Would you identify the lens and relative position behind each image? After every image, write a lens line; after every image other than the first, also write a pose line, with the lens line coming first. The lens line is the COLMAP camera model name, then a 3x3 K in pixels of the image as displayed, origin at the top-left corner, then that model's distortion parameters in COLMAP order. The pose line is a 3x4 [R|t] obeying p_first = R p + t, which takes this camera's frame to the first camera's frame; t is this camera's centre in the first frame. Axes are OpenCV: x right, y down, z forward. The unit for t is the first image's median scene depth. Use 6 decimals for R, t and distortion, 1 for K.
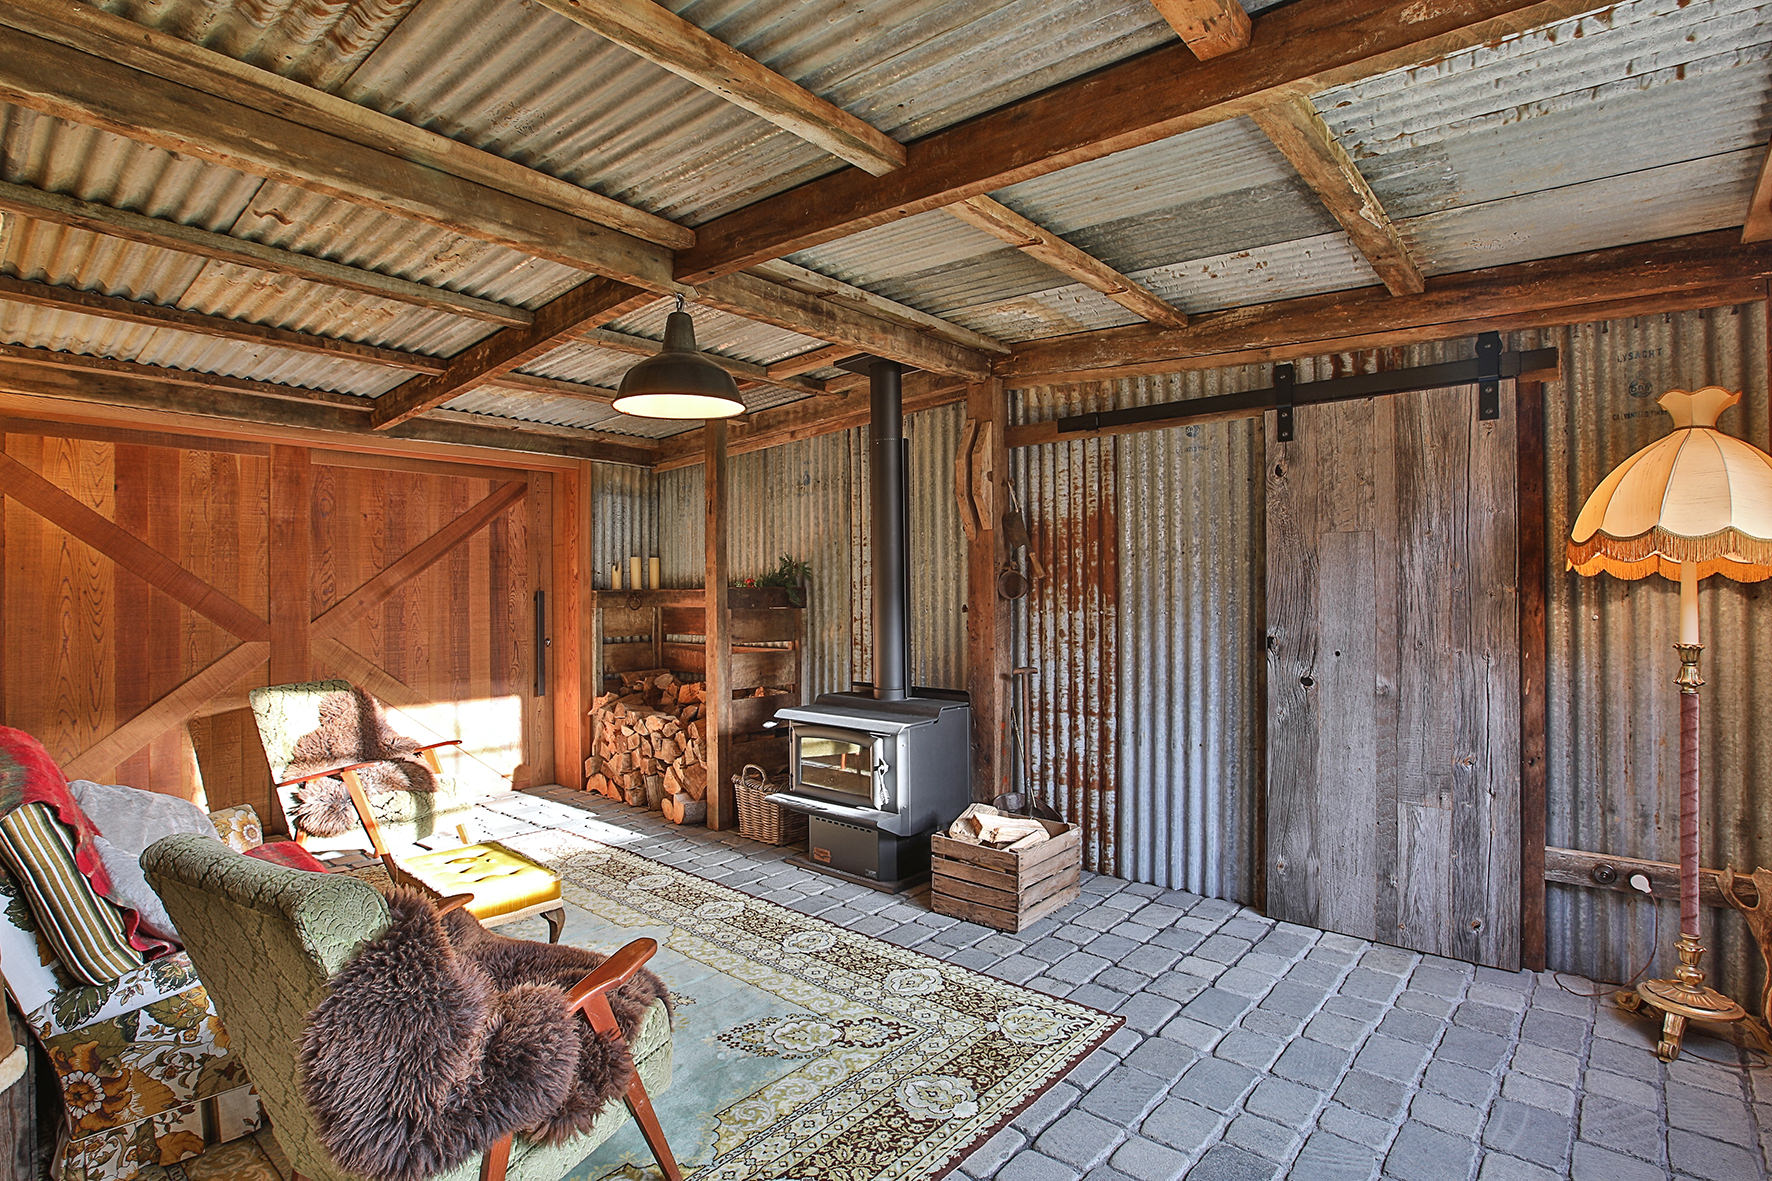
lens RADIAL K [[817.7, 0, 883.8], [0, 817.7, 585.3], [0, 0, 1]] dist [-0.058084, 0.020410]
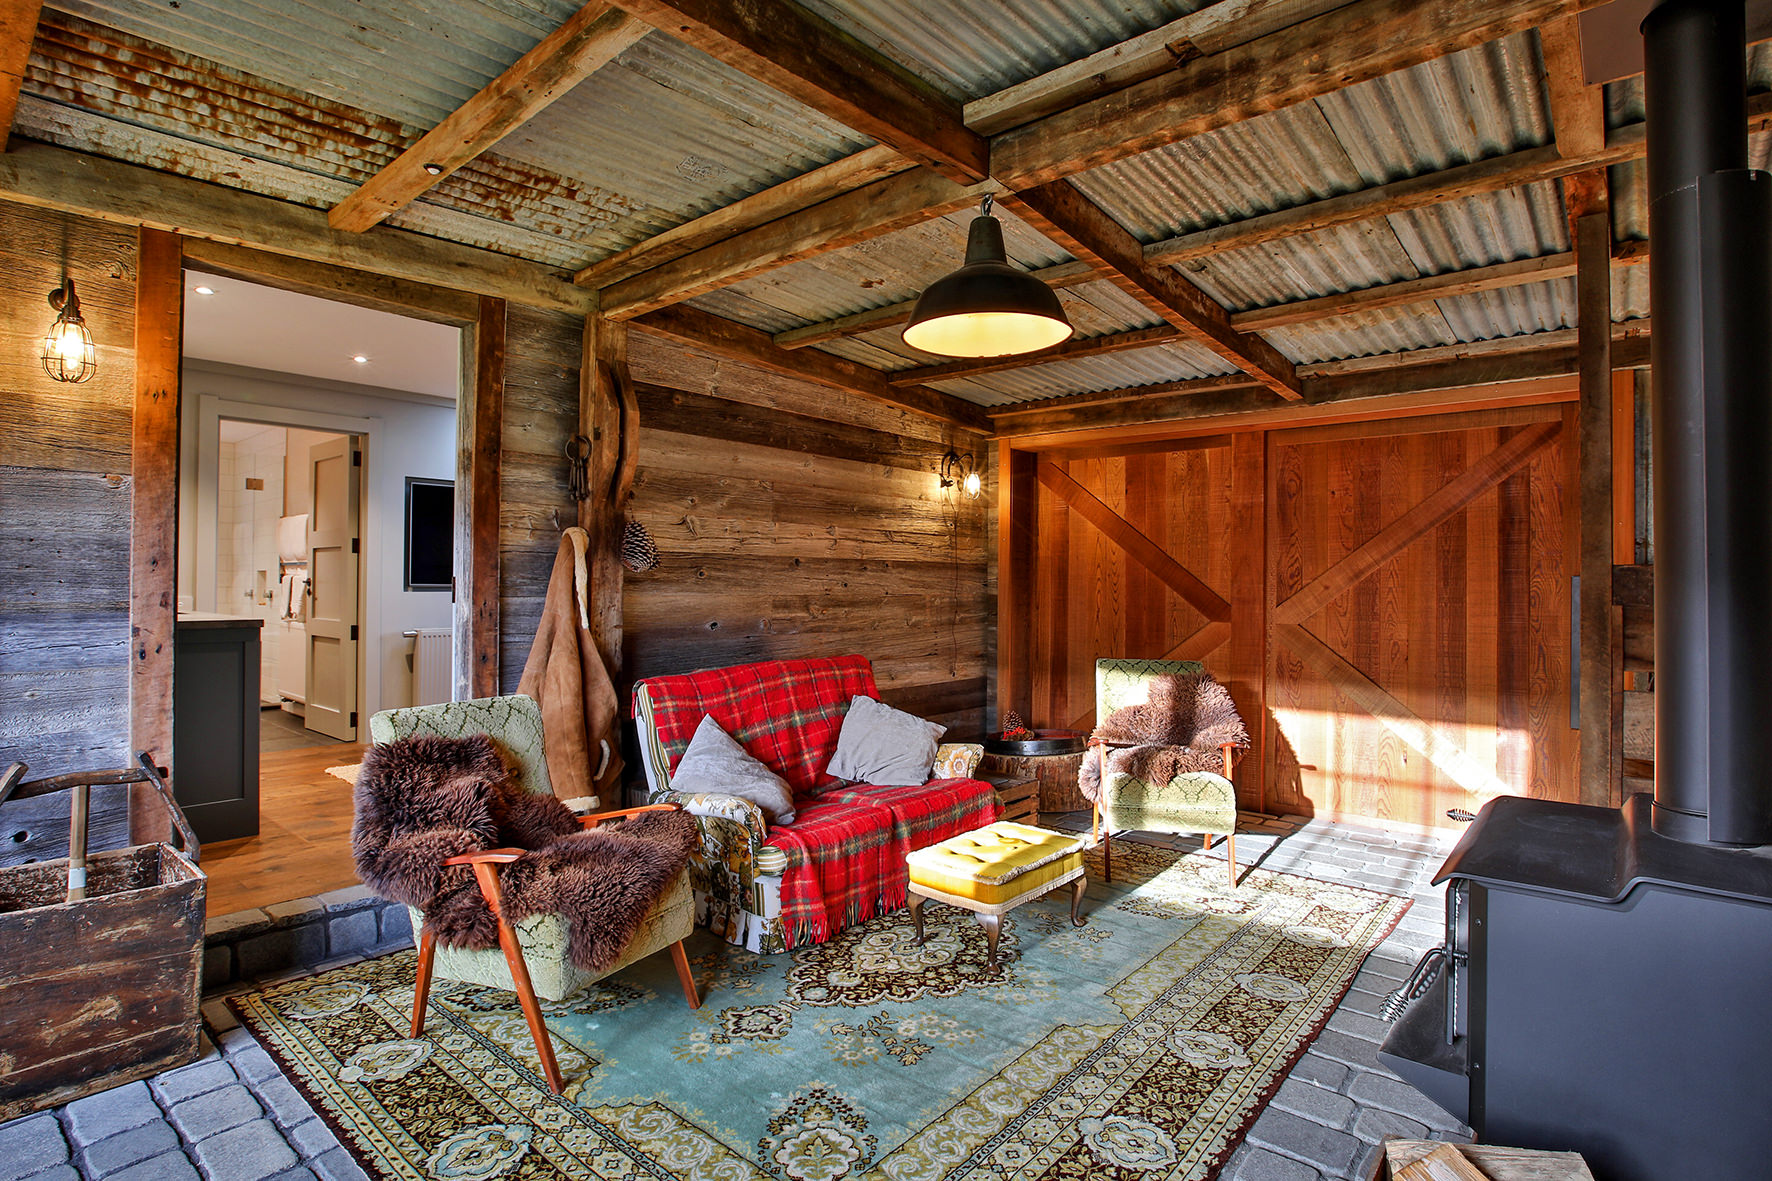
lens RADIAL K [[860.0, 0, 886.0], [0, 860.0, 590.5], [0, 0, 1]] dist [-0.060791, 0.000246]
pose [[0.036539, 0.016954, -0.999188, 0.373058], [0.004346, 0.999844, 0.017124, 0.007774], [0.999323, -0.004968, 0.036459, 0.564848]]
